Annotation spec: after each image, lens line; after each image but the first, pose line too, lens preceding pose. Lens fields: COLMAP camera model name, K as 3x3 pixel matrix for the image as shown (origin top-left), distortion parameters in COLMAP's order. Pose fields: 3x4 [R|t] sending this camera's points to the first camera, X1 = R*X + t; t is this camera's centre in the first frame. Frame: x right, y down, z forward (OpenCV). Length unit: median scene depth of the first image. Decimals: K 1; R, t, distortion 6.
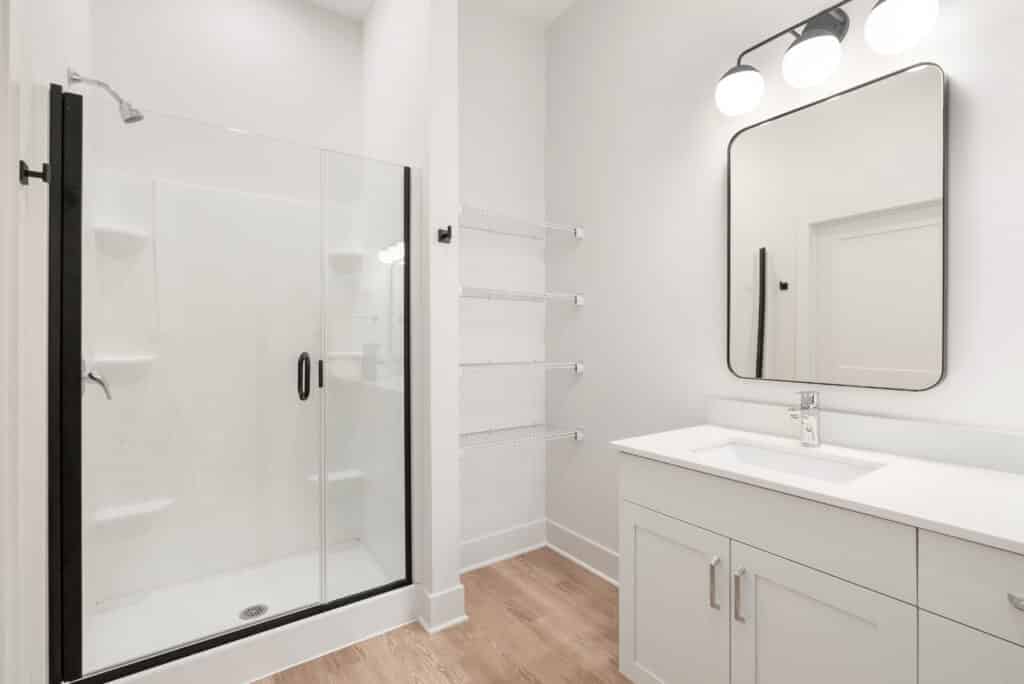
lens RADIAL K [[469.4, 0, 515.9], [0, 469.4, 340.3], [0, 0, 1]] dist [-0.003093, 0.000696]
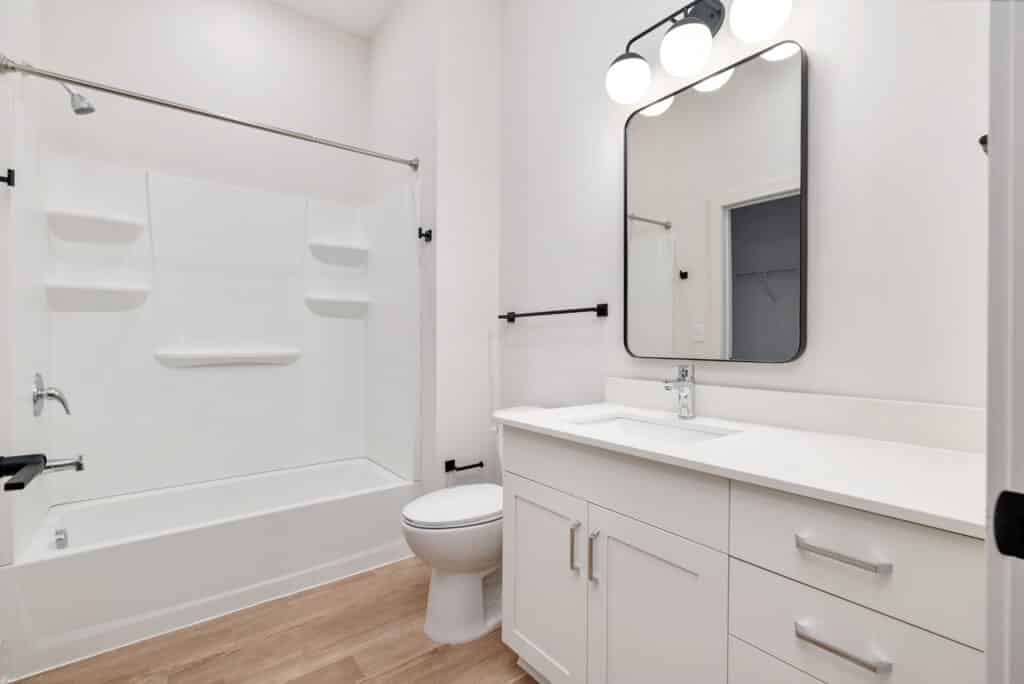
lens RADIAL K [[469.4, 0, 508.1], [0, 469.4, 341.3], [0, 0, 1]] dist [-0.003093, 0.000696]
pose [[0.999922, 0.012490, -0.000487, 0.236037], [-0.012496, 0.999783, -0.016646, 0.077640], [0.000279, 0.016650, 0.999861, -0.028121]]
